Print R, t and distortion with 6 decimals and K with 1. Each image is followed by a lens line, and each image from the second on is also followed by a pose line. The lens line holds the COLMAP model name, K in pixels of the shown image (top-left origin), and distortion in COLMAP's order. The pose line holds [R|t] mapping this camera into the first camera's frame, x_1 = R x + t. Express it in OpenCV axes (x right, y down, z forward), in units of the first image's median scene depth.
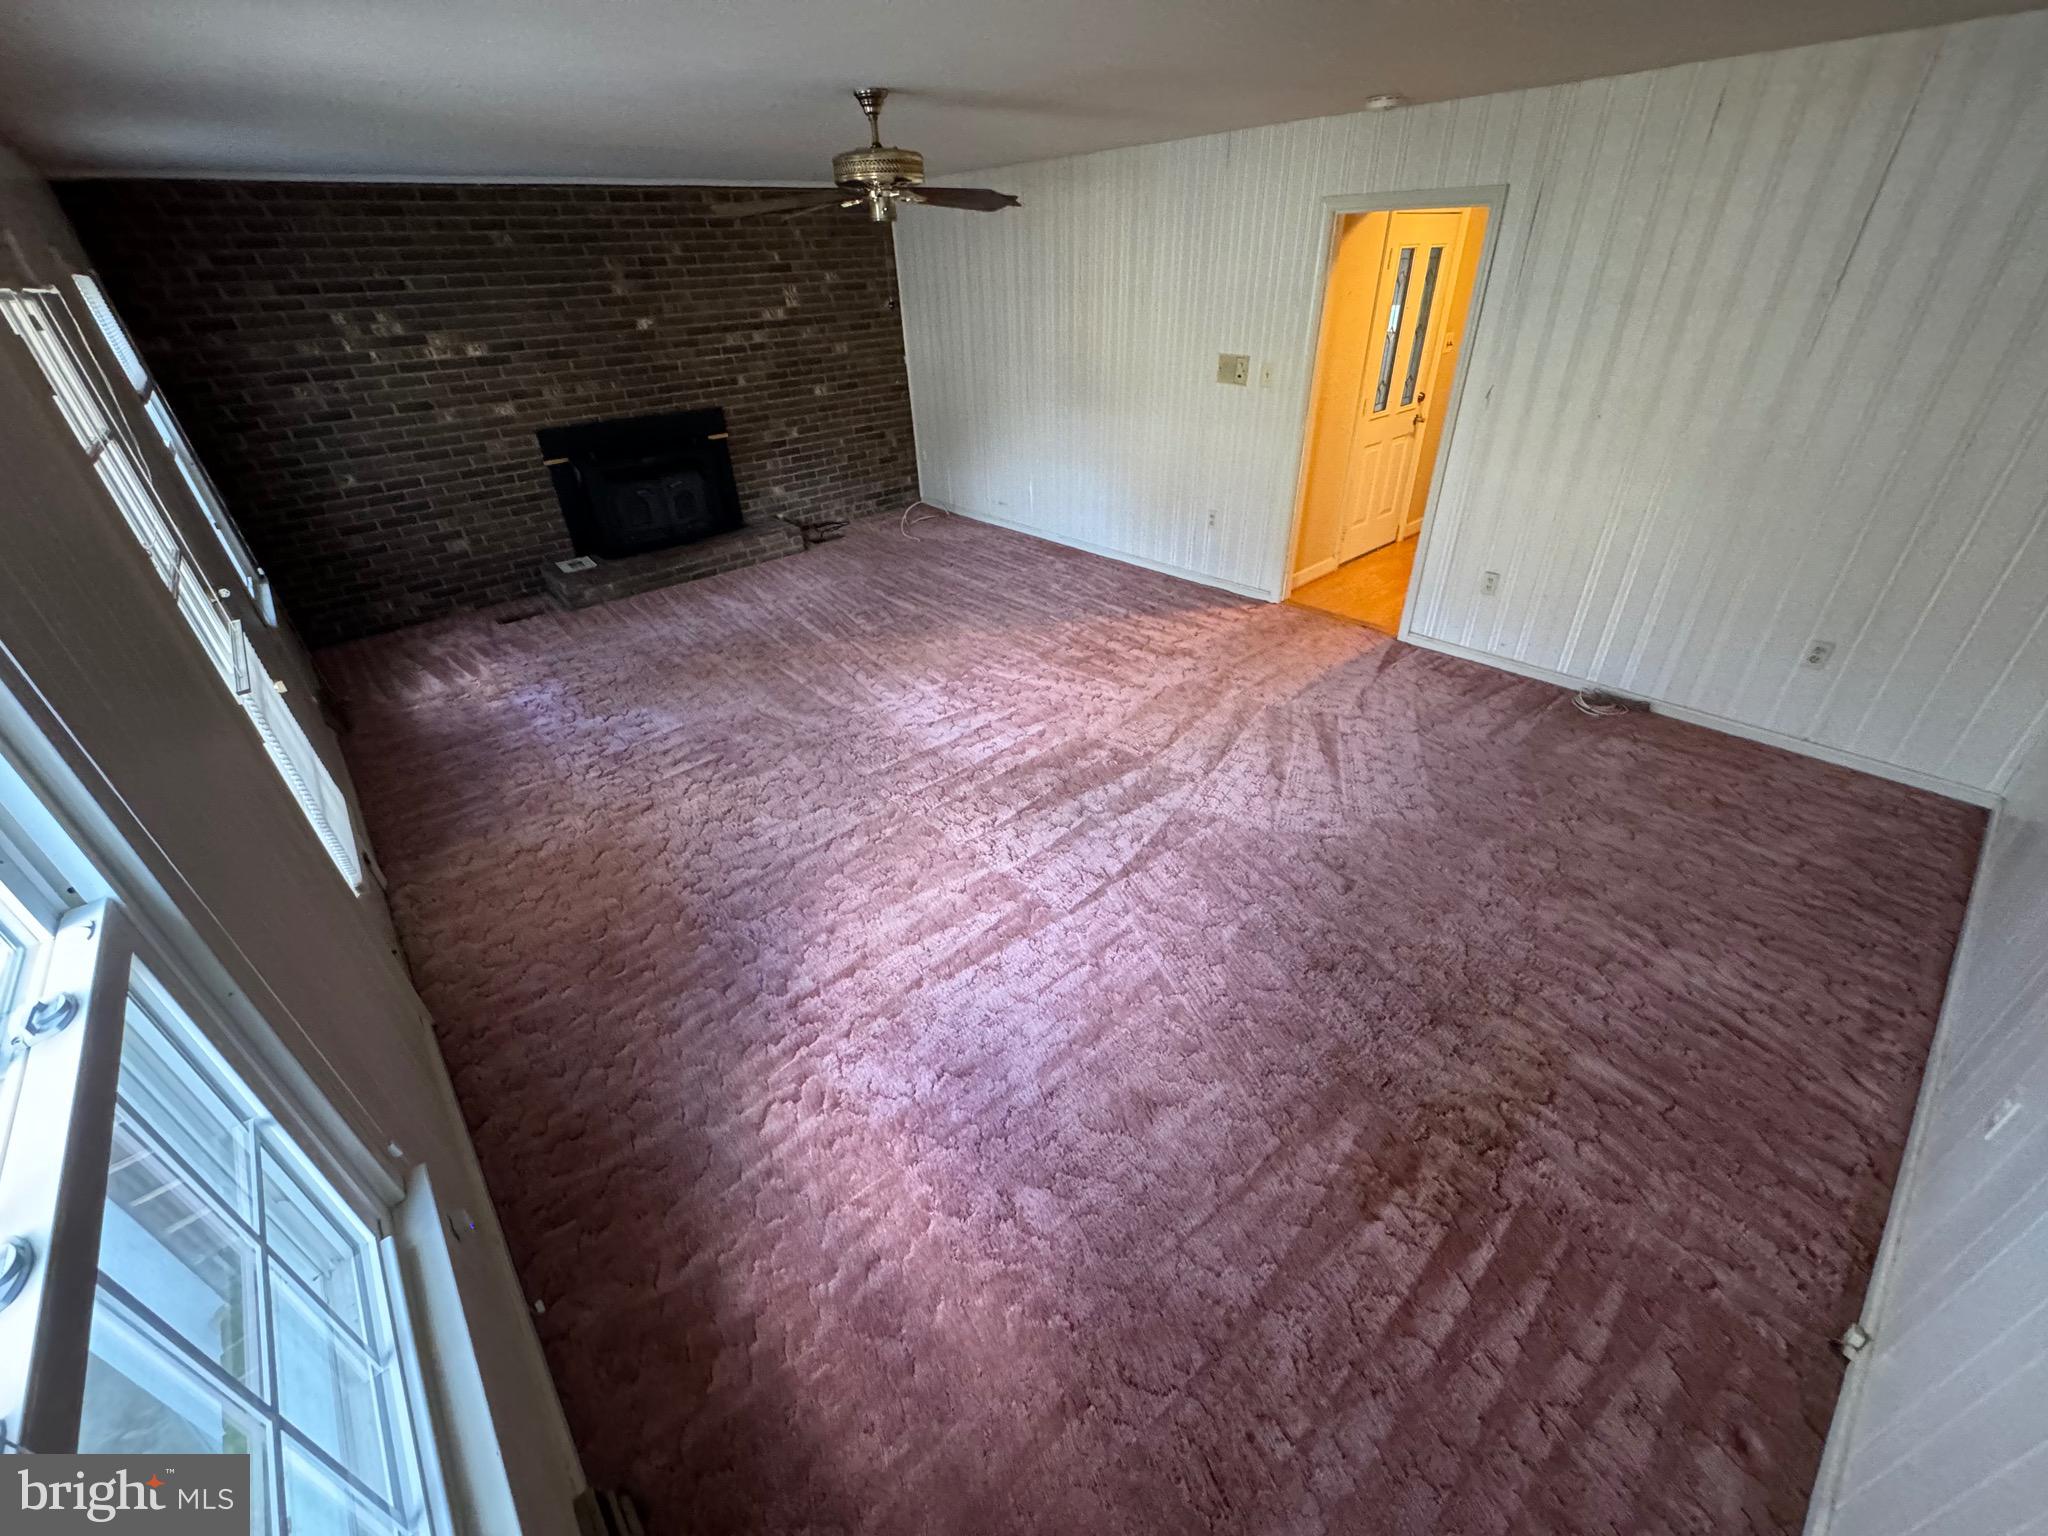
lens RADIAL K [[817.0, 0, 1024.0], [0, 817.0, 768.0], [0, 0, 1]] dist [-0.001409, -0.000445]
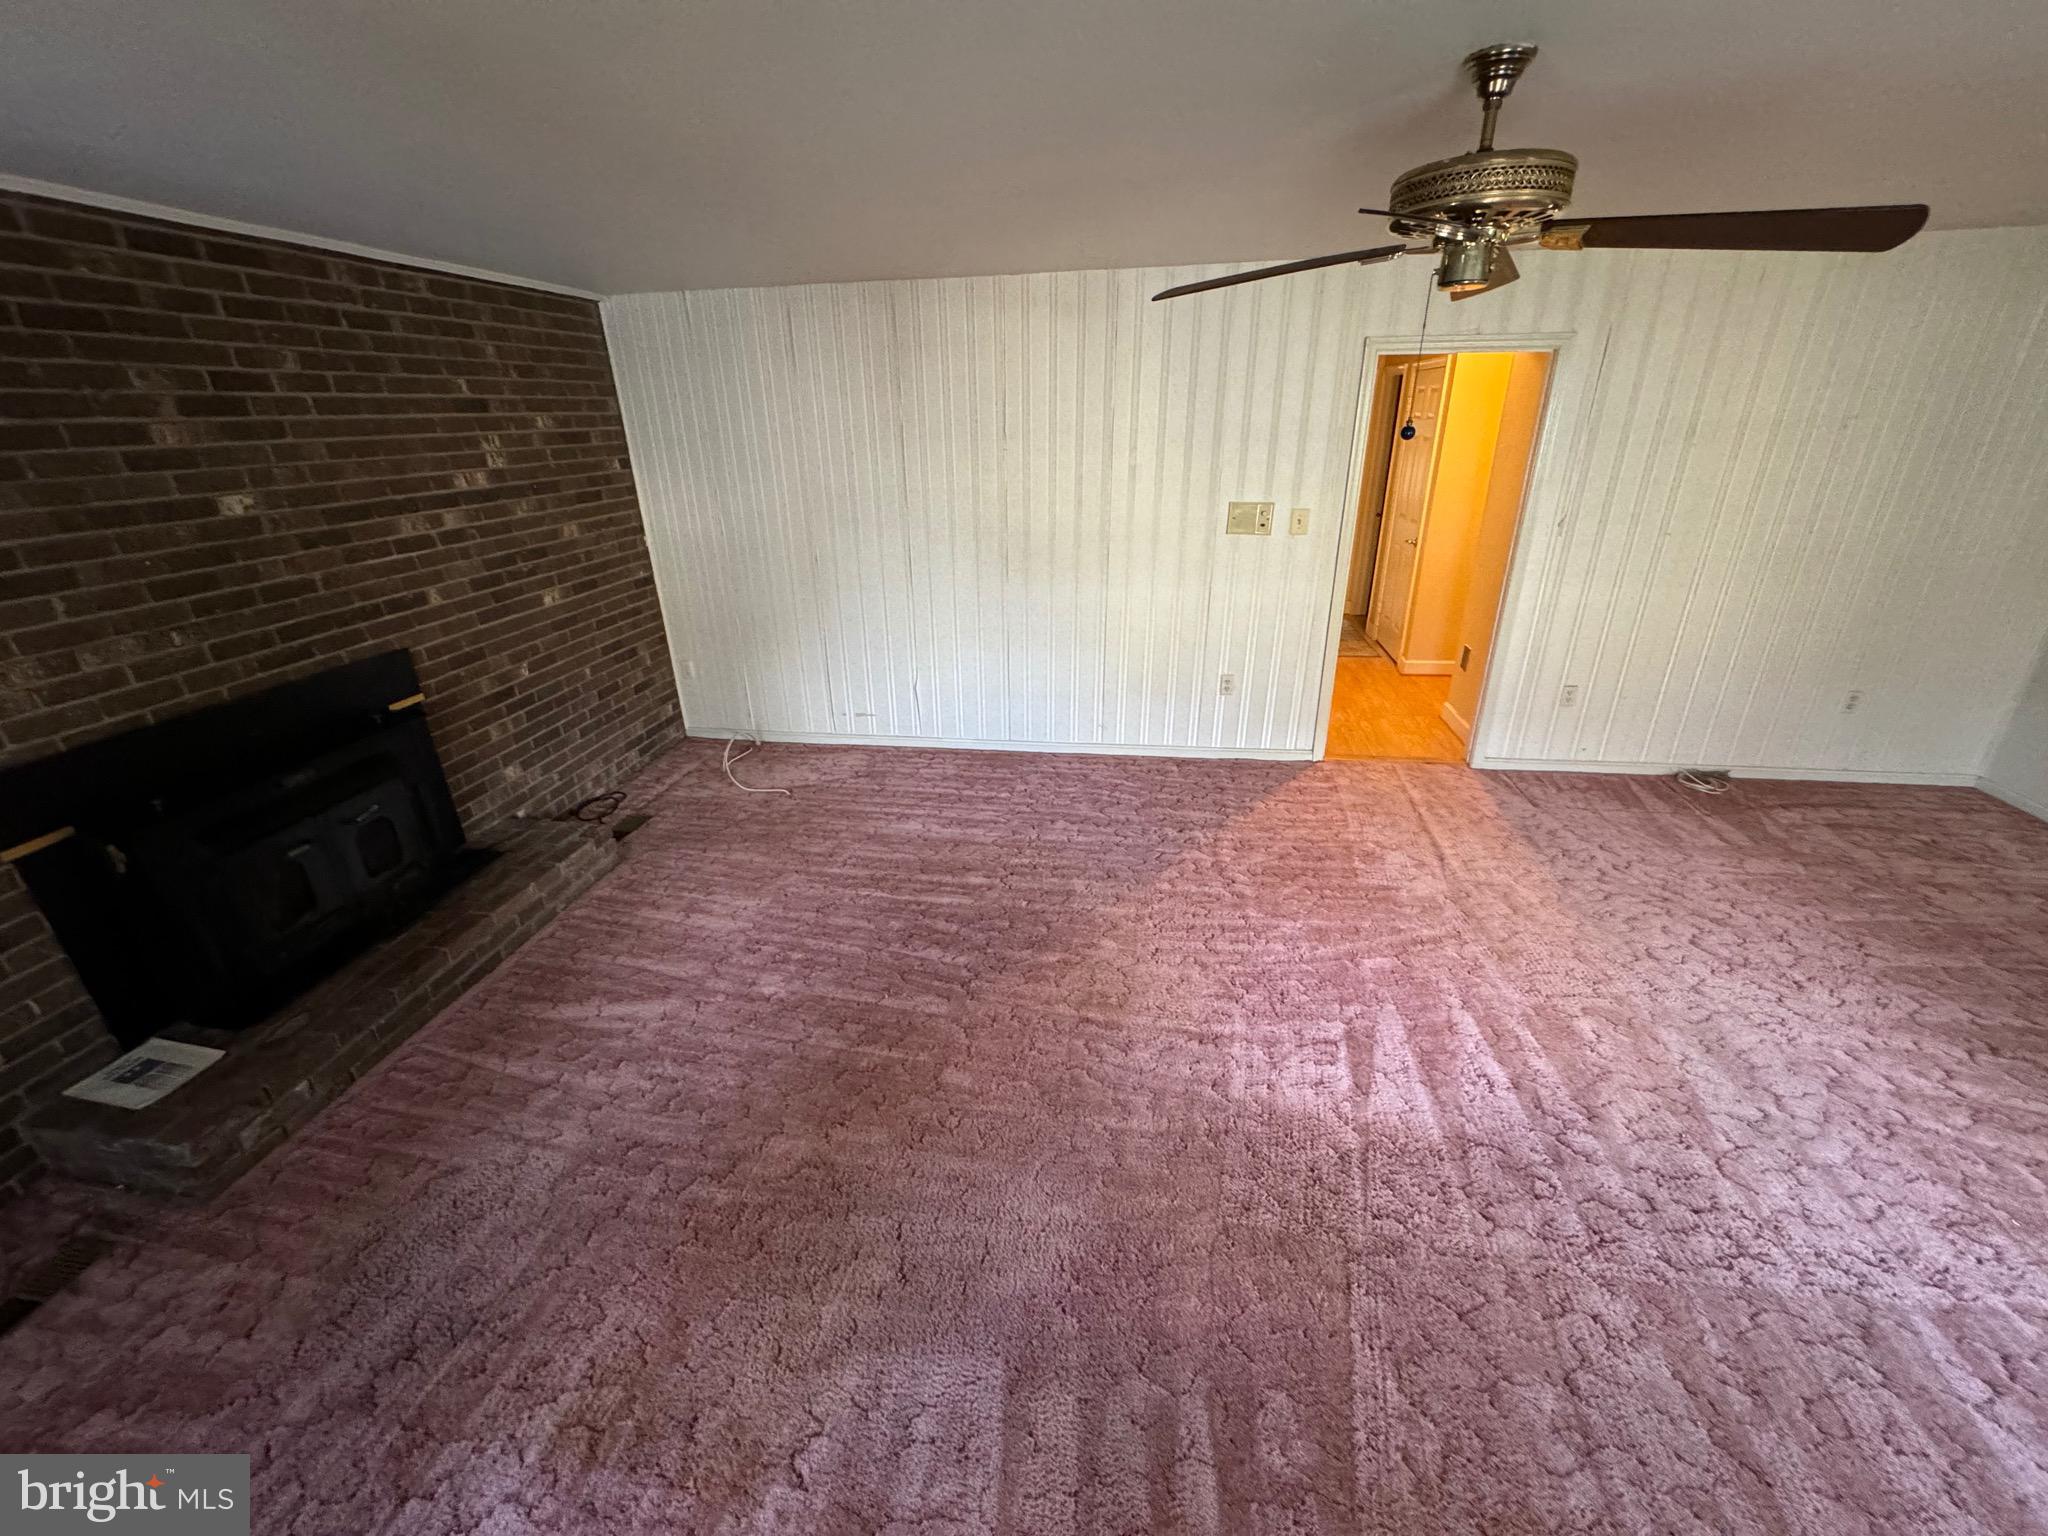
lens RADIAL K [[817.0, 0, 1024.0], [0, 817.0, 768.0], [0, 0, 1]] dist [-0.001409, -0.000445]
pose [[0.772046, -0.236367, 0.589979, -0.393915], [0.332119, 0.941488, -0.057417, -0.211394], [-0.541887, 0.240272, 0.805375, 0.389793]]
